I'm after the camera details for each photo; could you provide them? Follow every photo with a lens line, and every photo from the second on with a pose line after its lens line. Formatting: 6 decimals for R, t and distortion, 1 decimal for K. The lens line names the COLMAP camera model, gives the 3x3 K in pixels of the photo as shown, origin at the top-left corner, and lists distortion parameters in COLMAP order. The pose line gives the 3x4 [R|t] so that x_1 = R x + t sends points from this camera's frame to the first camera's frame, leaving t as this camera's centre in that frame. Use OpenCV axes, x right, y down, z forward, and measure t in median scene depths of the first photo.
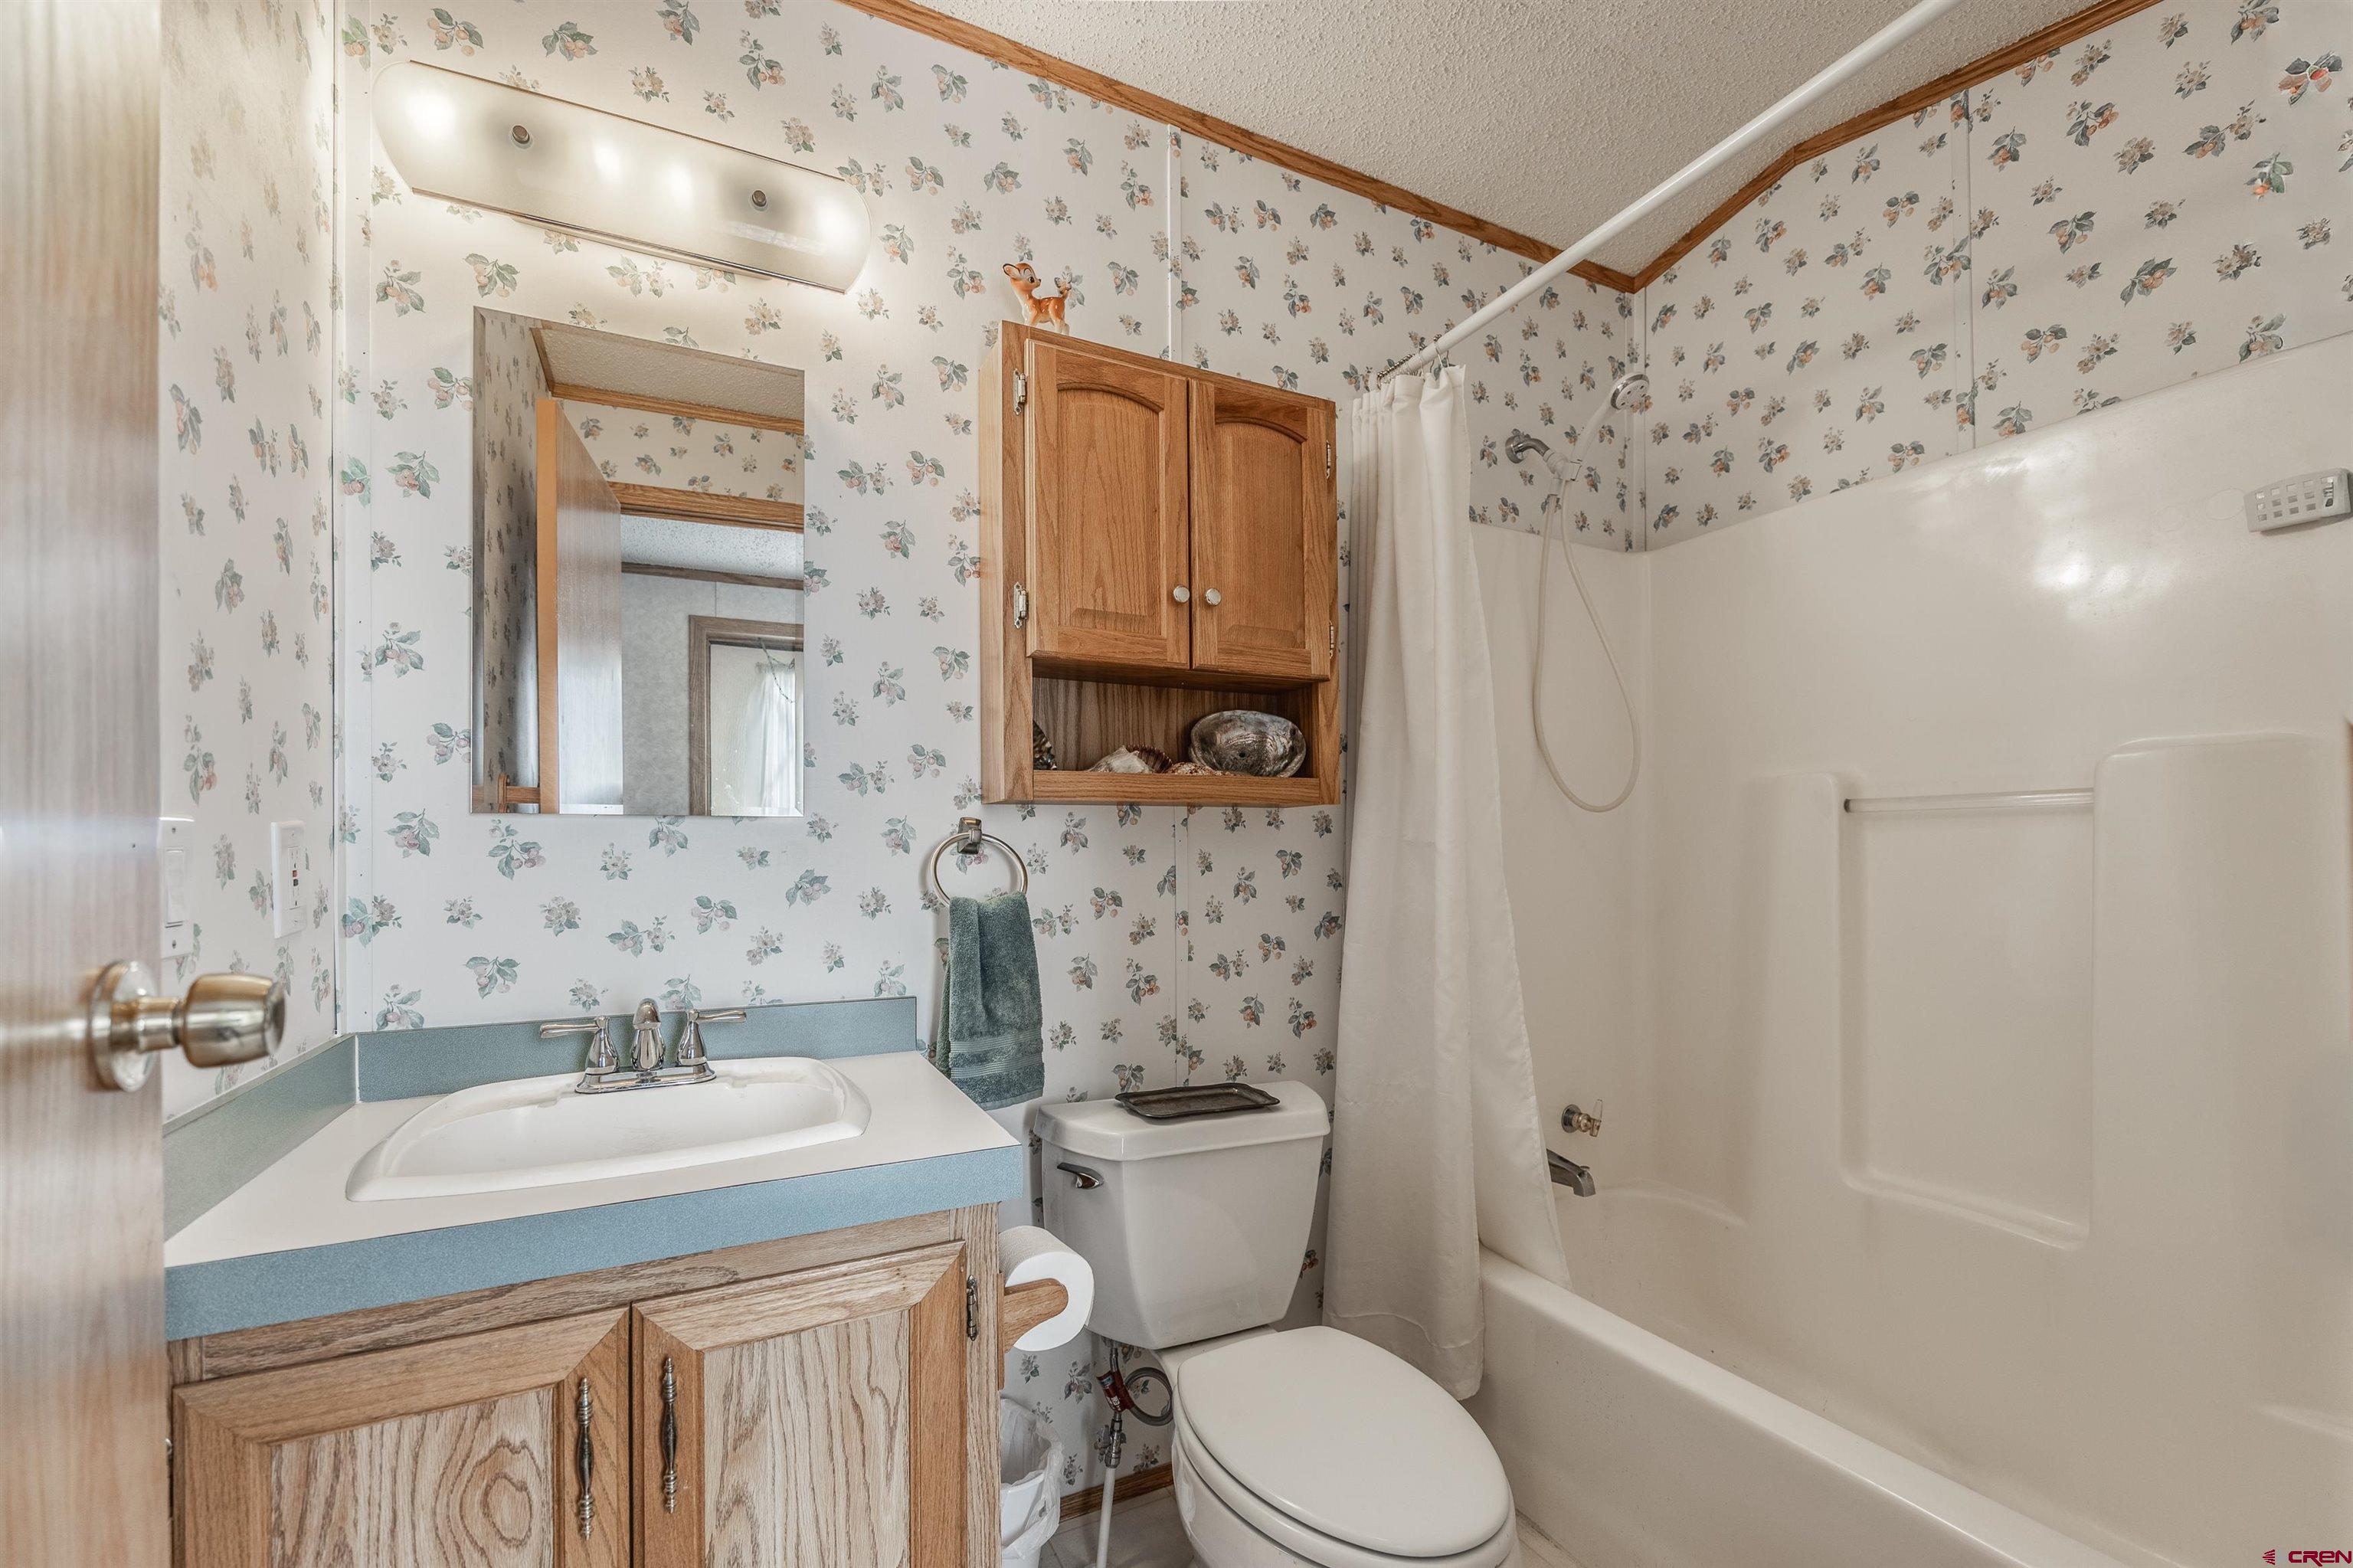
lens RADIAL K [[957.6, 0, 1171.9], [0, 957.6, 845.1], [0, 0, 1]] dist [-0.000798, -0.000023]
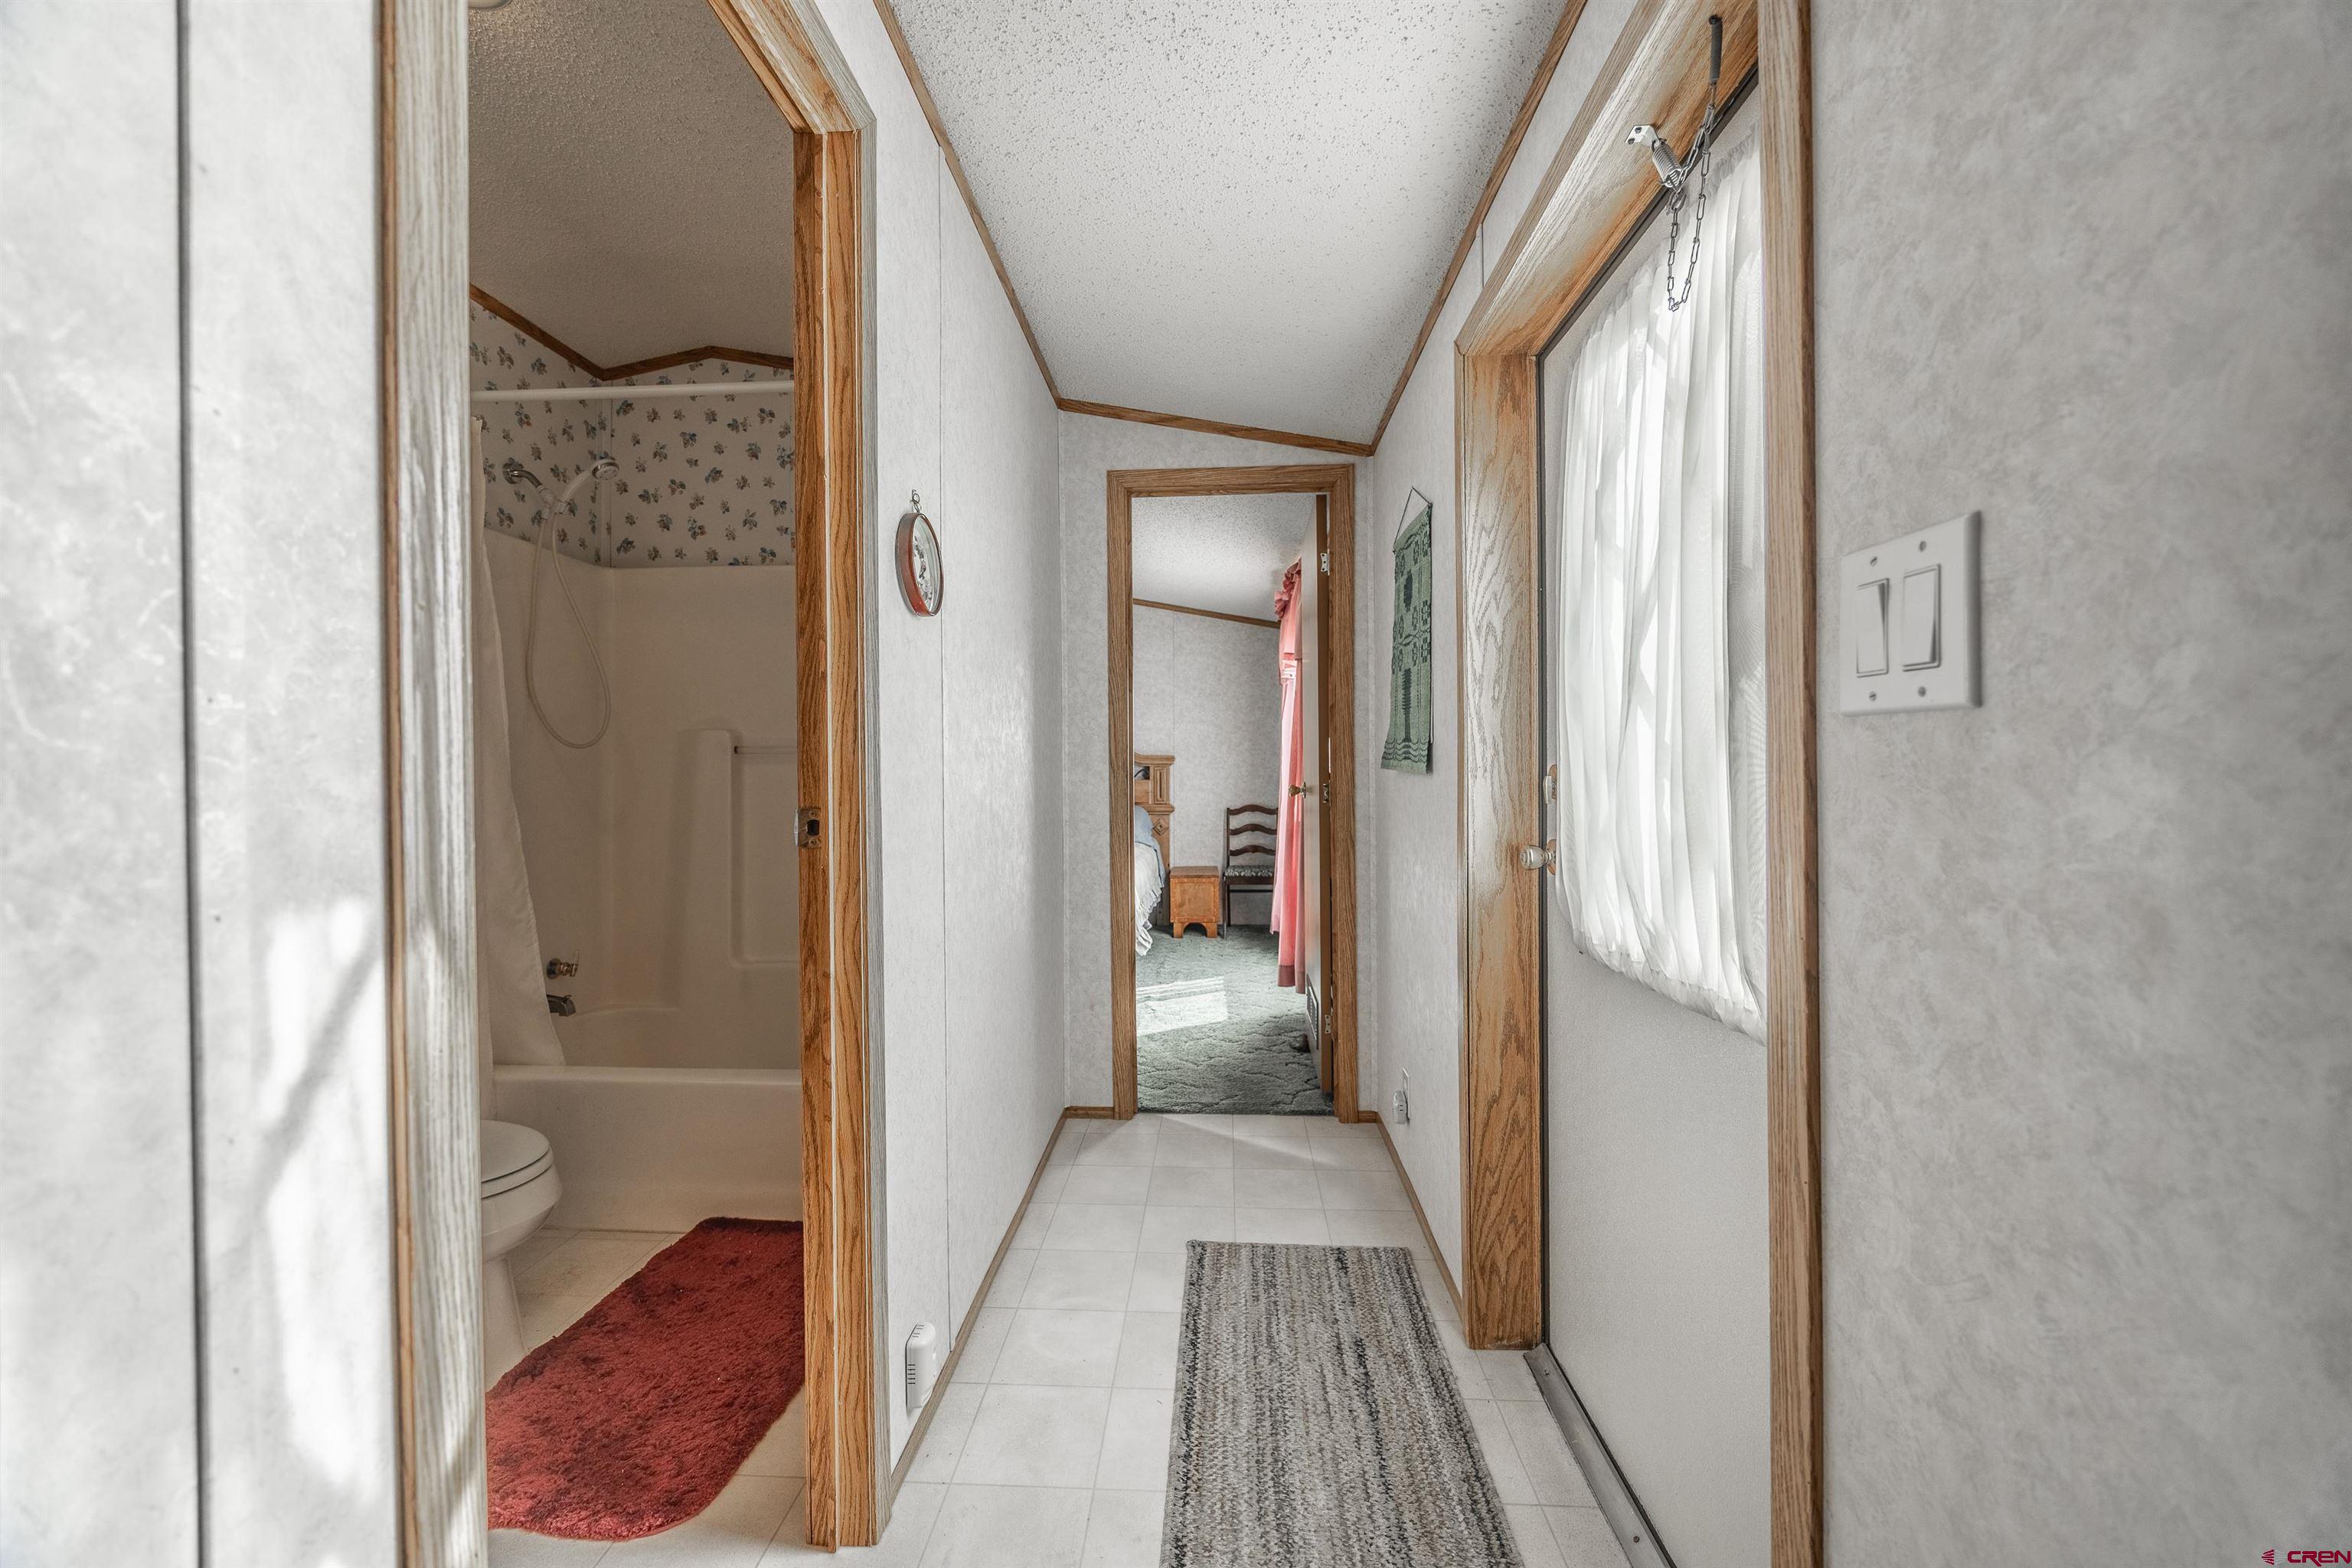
lens RADIAL K [[894.3, 0, 1171.3], [0, 894.3, 776.0], [0, 0, 1]] dist [-0.002509, 0.000043]
pose [[0.496594, 0.004024, 0.867974, -0.267390], [-0.006431, 0.999979, -0.000956, 0.002126], [-0.867959, -0.005107, 0.496609, -0.424528]]
